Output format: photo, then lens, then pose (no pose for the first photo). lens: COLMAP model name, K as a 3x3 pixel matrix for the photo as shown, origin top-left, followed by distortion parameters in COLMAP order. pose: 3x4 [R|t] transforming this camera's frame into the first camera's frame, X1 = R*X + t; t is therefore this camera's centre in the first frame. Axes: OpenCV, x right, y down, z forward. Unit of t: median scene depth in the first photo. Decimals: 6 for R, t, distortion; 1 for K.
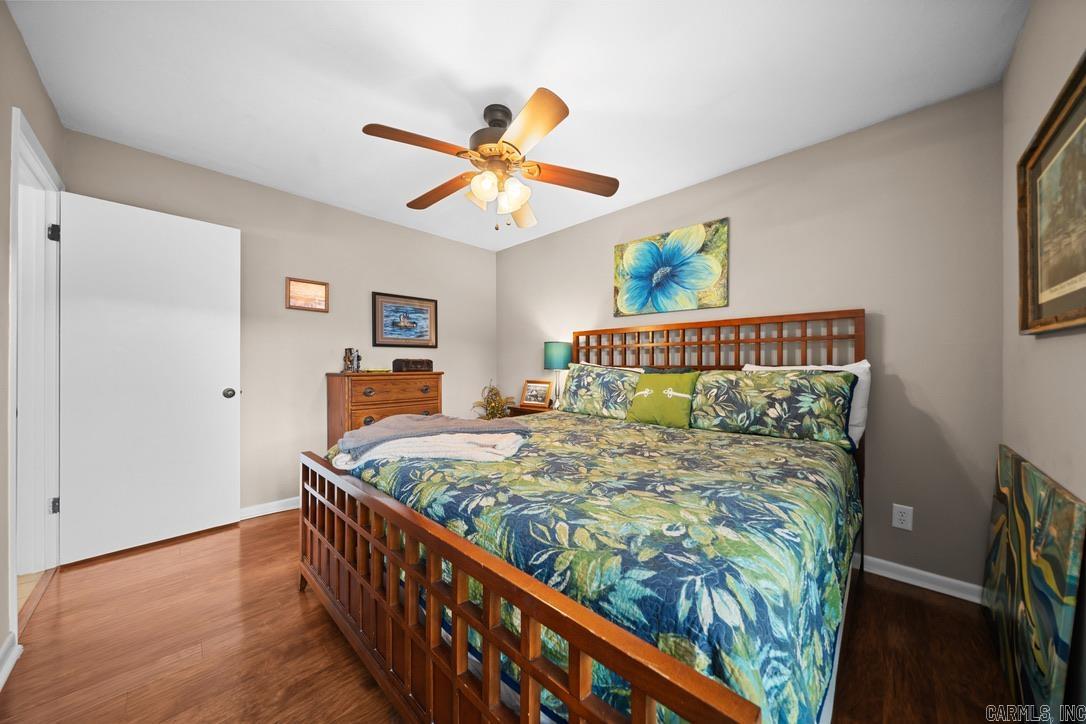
lens RADIAL K [[362.8, 0, 544.4], [0, 362.8, 365.9], [0, 0, 1]] dist [-0.000413, -0.000019]
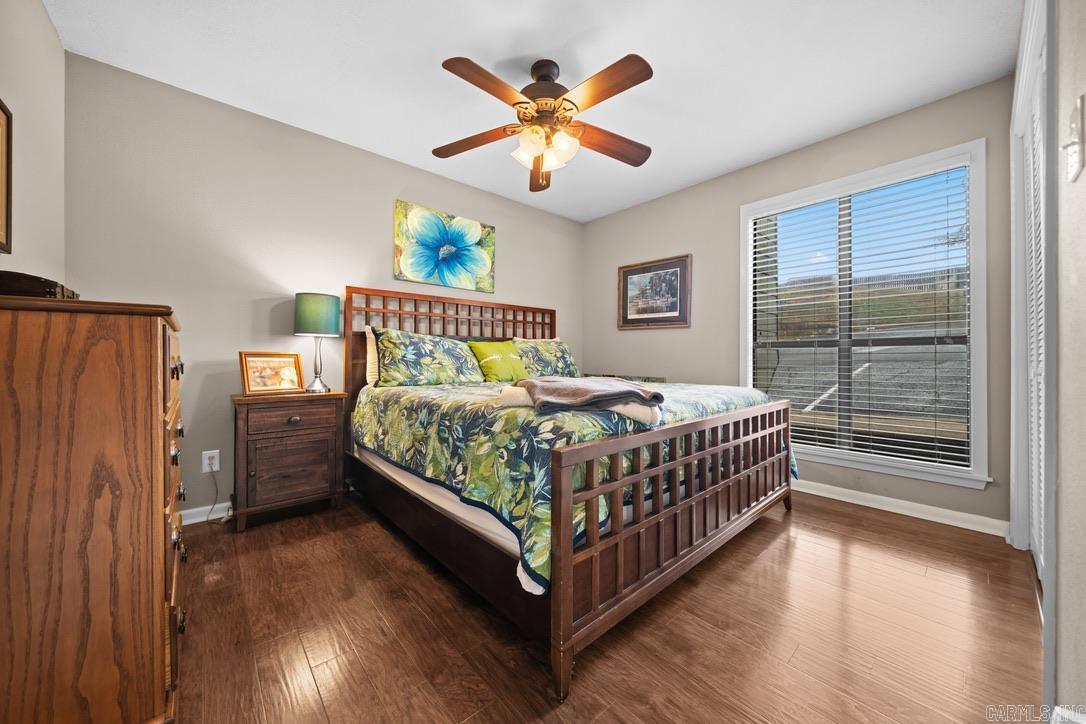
lens RADIAL K [[396.3, 0, 544.5], [0, 396.3, 355.3], [0, 0, 1]] dist [0.000330, 0.000003]
pose [[0.072403, -0.001316, 0.997375, -0.889578], [-0.005899, 0.999981, 0.001748, 0.057575], [-0.997358, -0.006010, 0.072394, 0.667780]]
